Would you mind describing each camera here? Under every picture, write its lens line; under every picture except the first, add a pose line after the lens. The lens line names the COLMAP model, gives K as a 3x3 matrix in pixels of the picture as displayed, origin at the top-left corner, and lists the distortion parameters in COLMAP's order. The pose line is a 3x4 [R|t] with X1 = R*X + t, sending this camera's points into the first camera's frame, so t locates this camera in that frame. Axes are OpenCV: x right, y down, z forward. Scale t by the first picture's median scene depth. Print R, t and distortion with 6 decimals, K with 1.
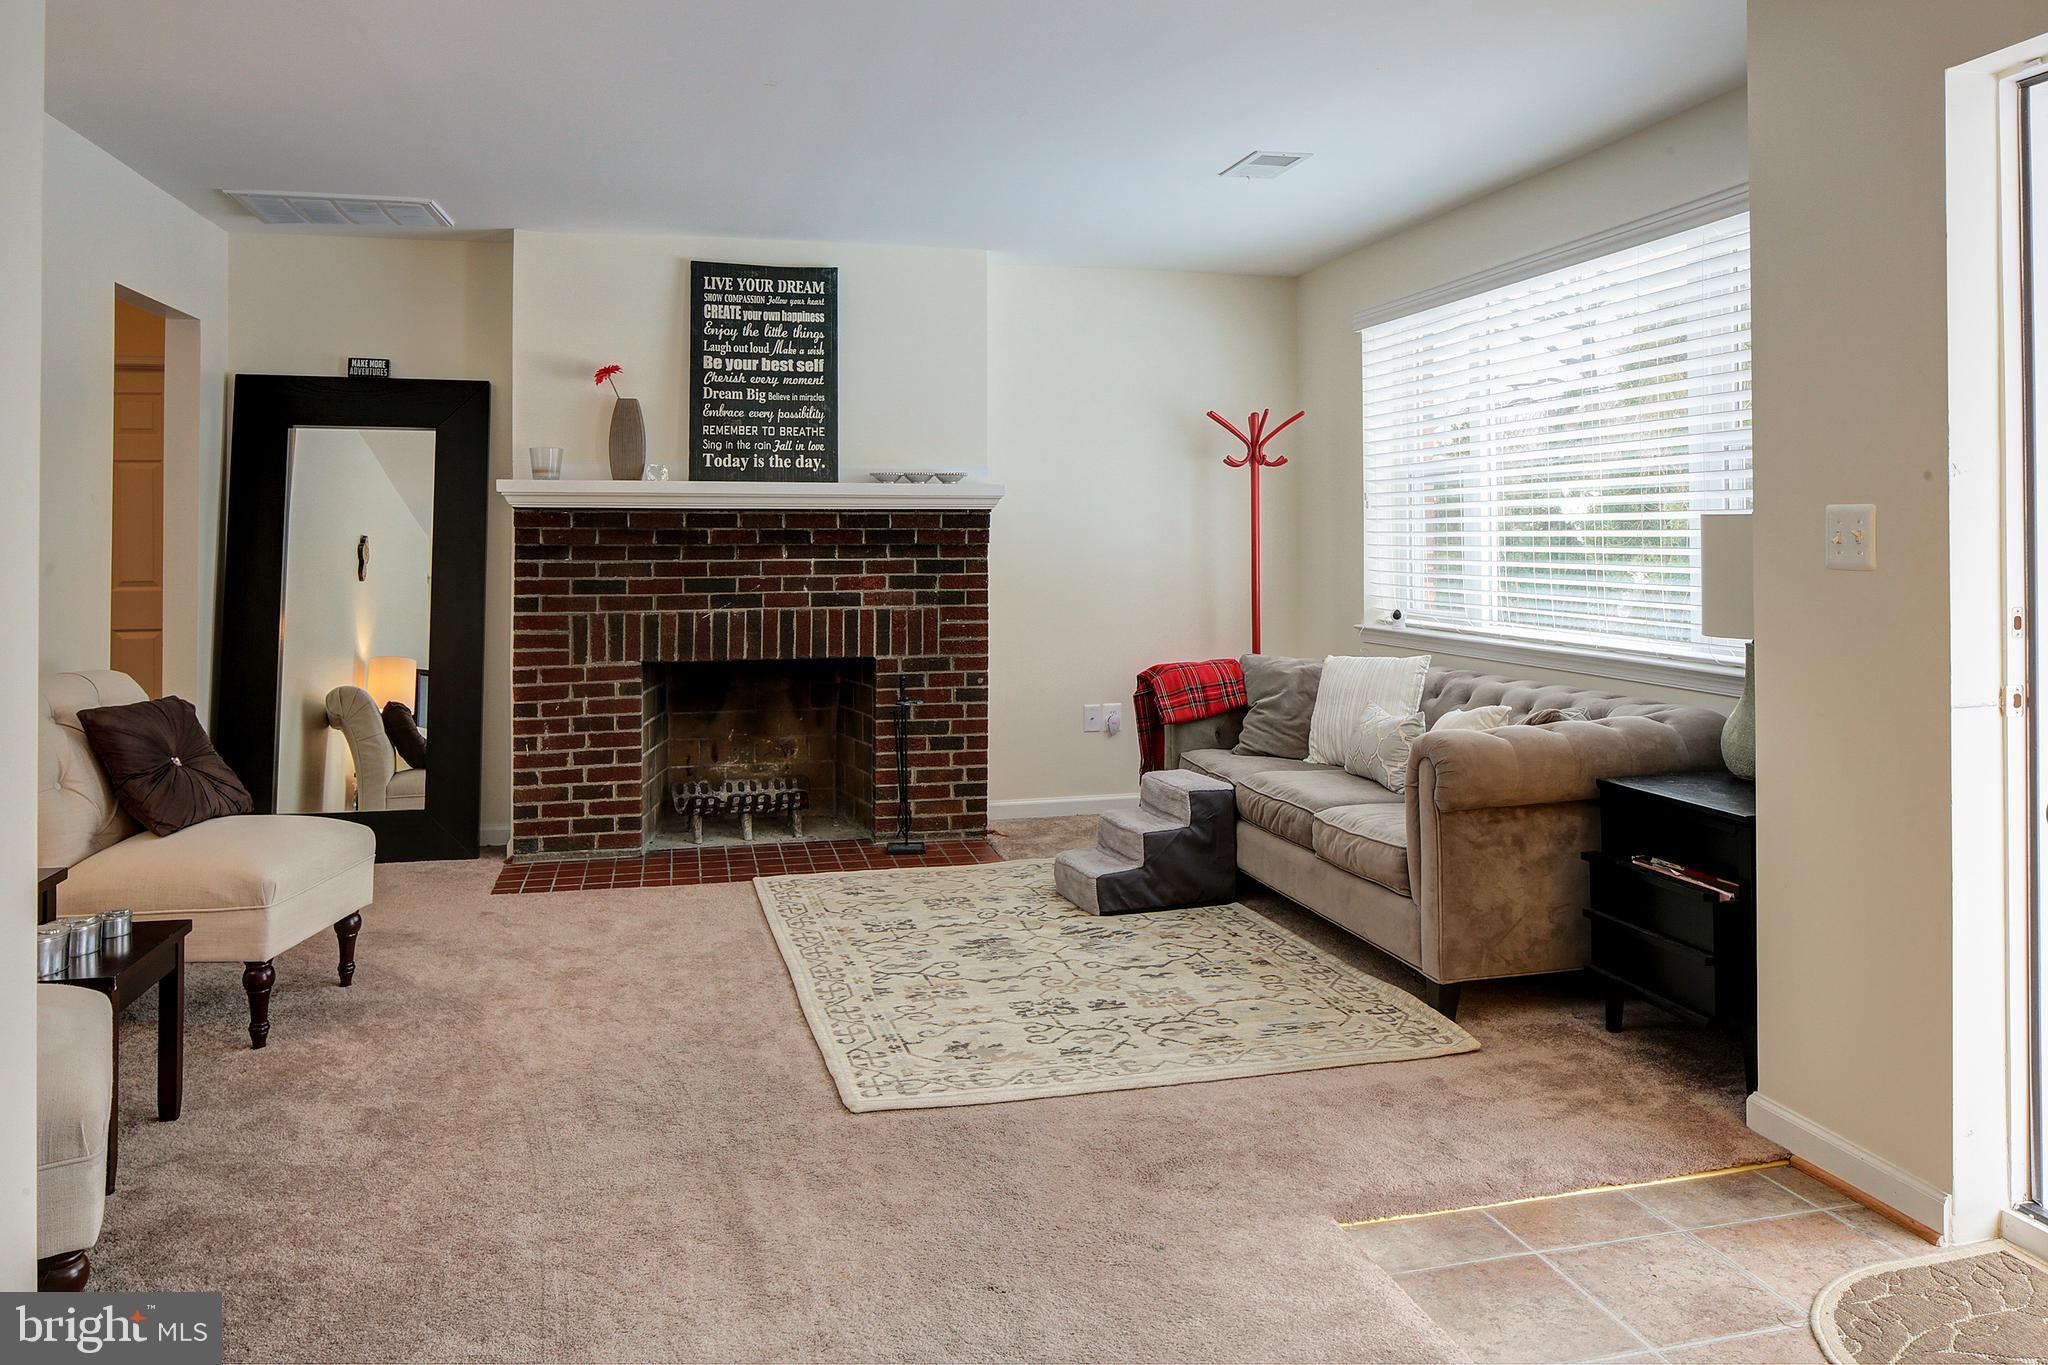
lens RADIAL K [[1387.3, 0, 1015.8], [0, 1387.3, 524.6], [0, 0, 1]] dist [-0.005863, 0.001473]
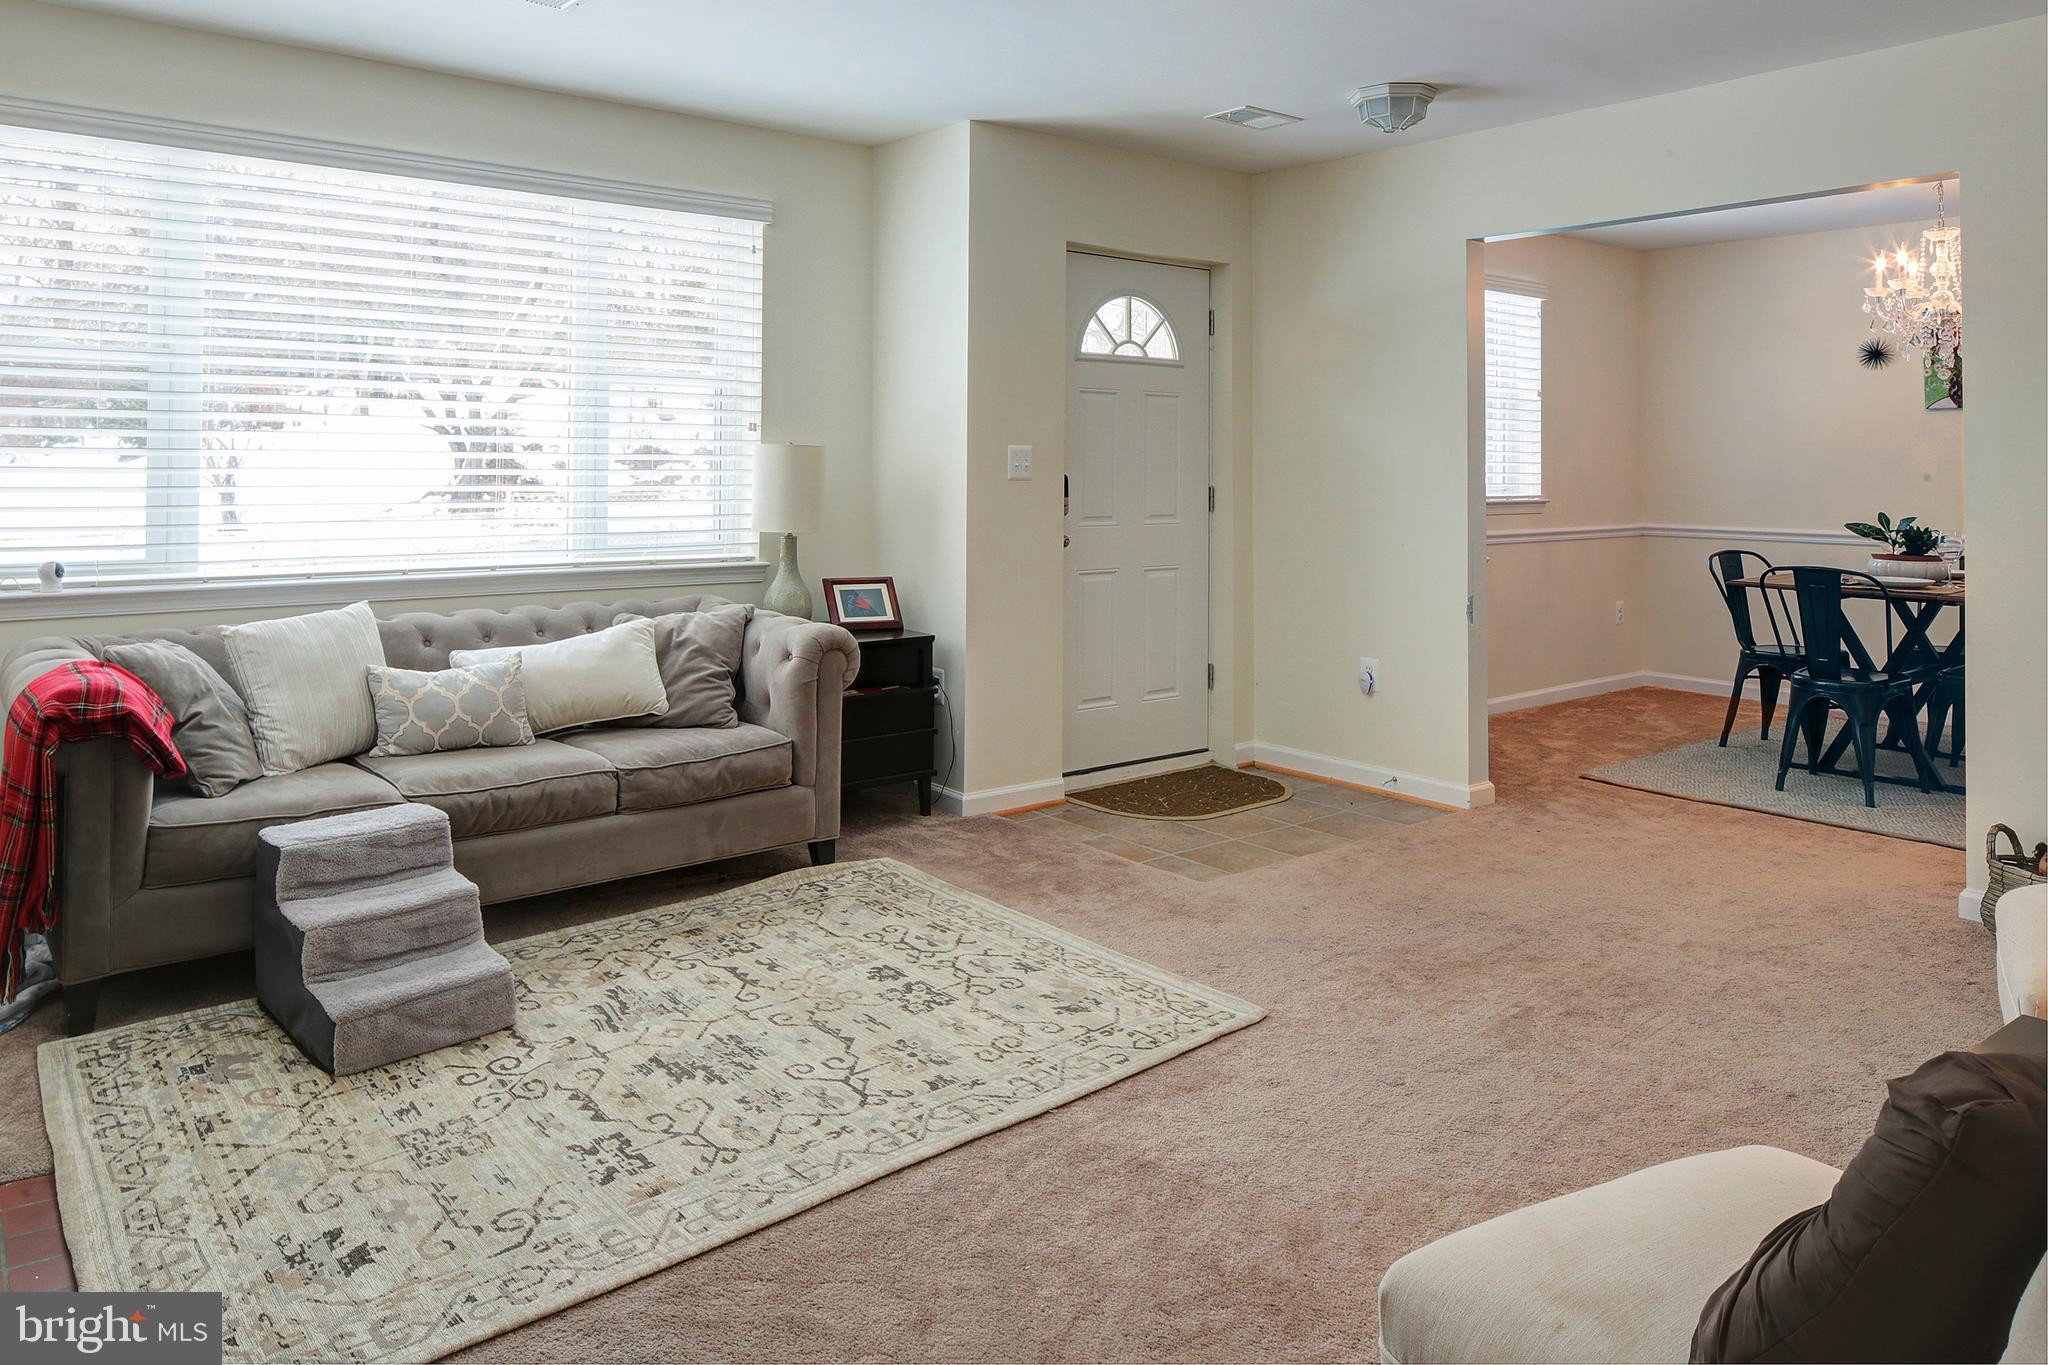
lens RADIAL K [[1377.0, 0, 1014.0], [0, 1377.0, 428.2], [0, 0, 1]] dist [-0.010484, 0.003448]
pose [[-0.427299, 0.024617, 0.903775, -0.584133], [-0.014775, 0.999306, -0.034205, 0.013668], [-0.903990, -0.027970, -0.426638, 0.968771]]
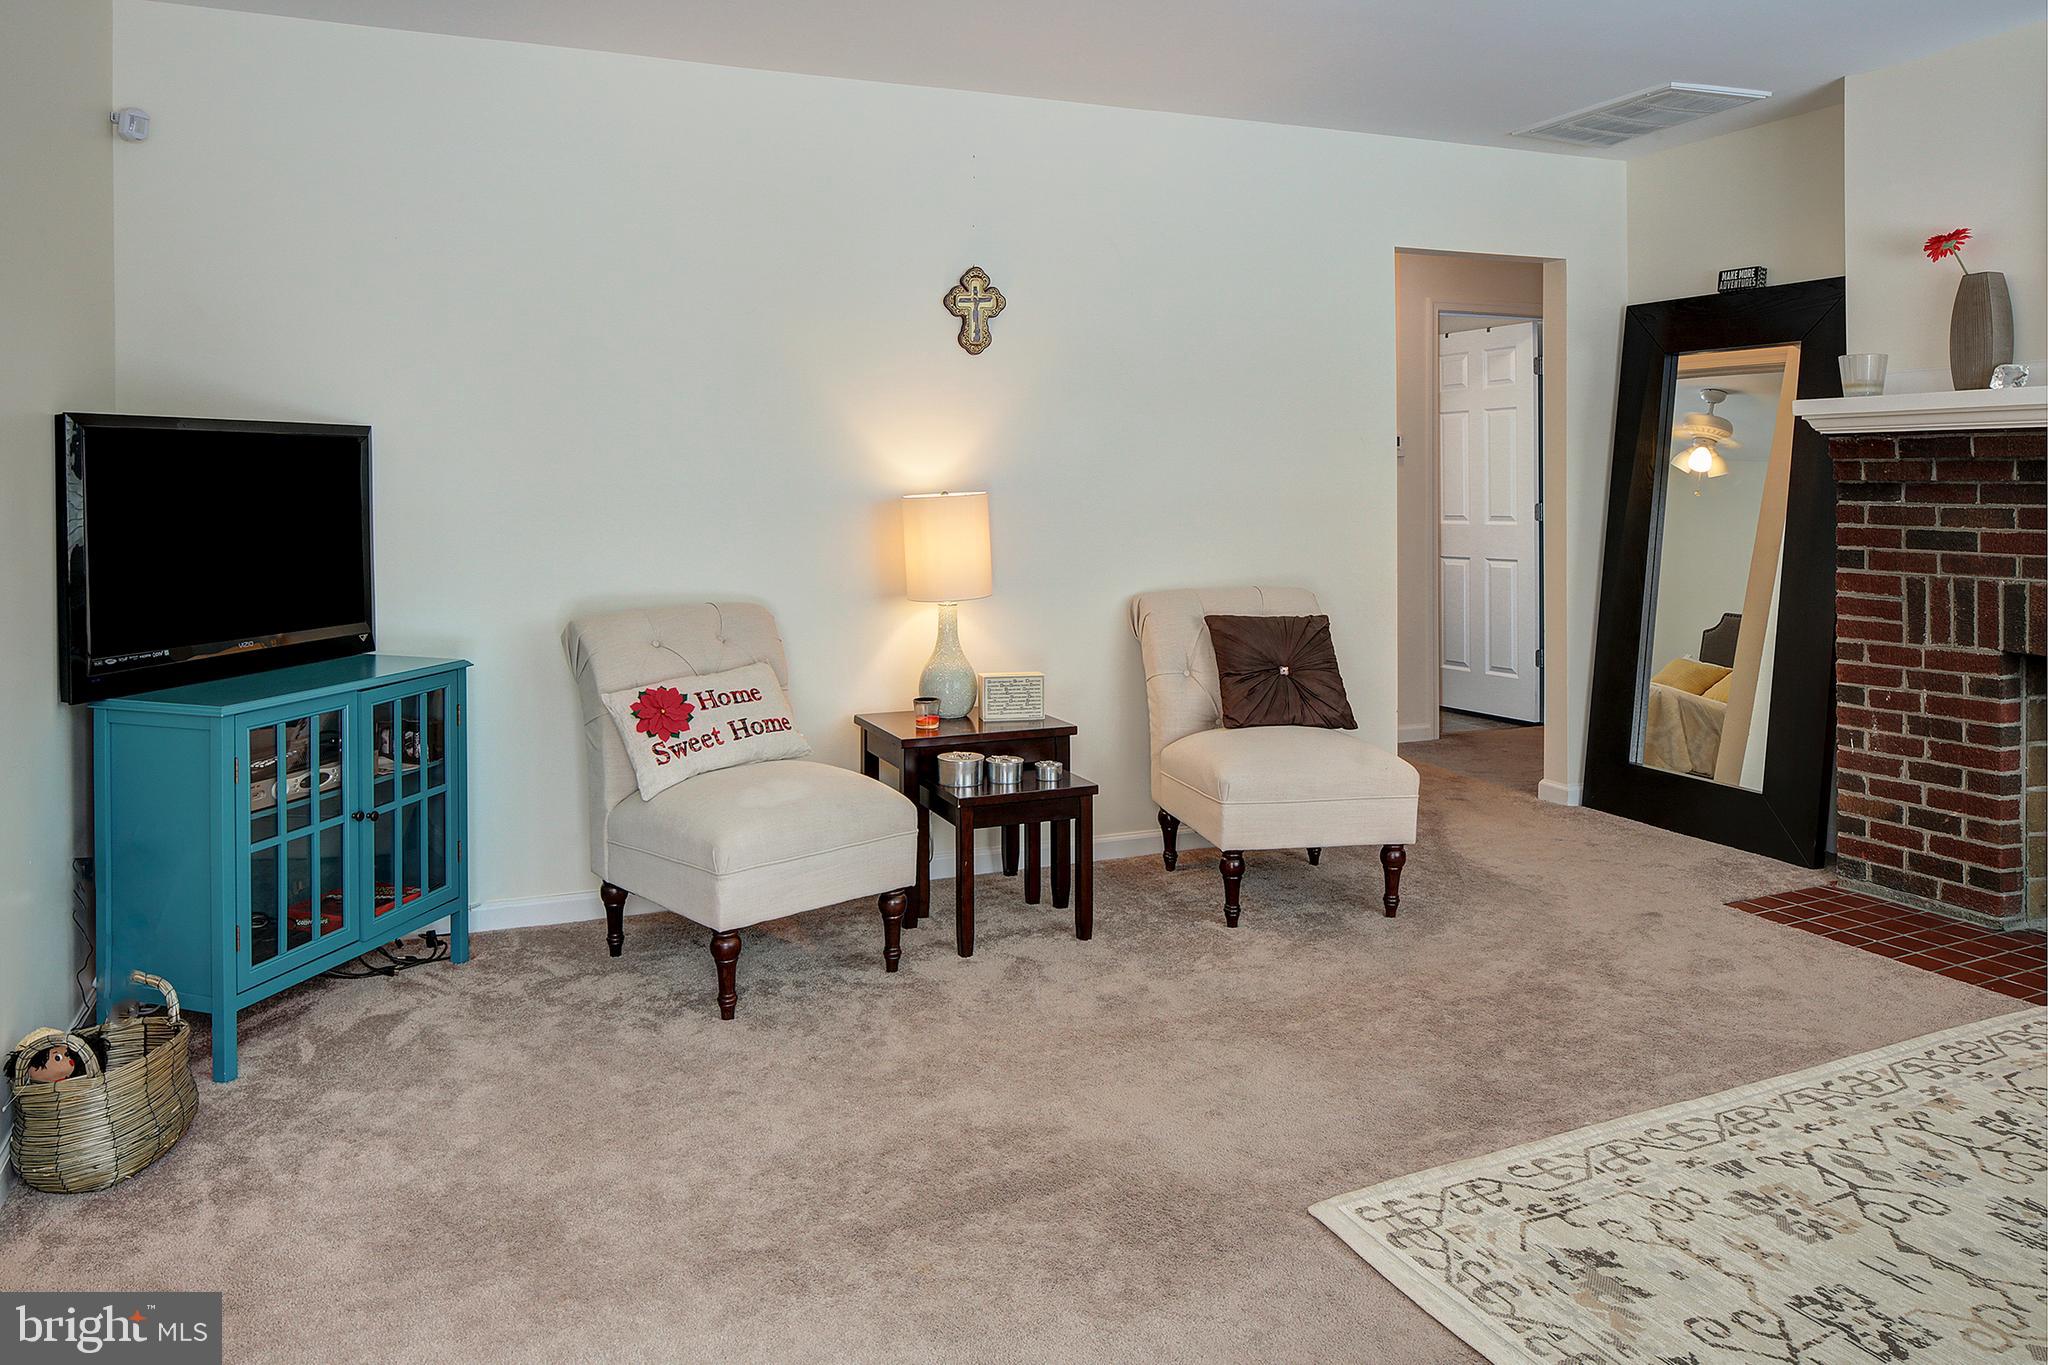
lens RADIAL K [[1431.8, 0, 963.1], [0, 1431.8, 484.9], [0, 0, 1]] dist [-0.007862, -0.002656]
pose [[0.151070, 0.003634, -0.988516, 0.383915], [0.013227, 0.999896, 0.005697, 0.005510], [0.988435, -0.013936, 0.151006, 0.413194]]
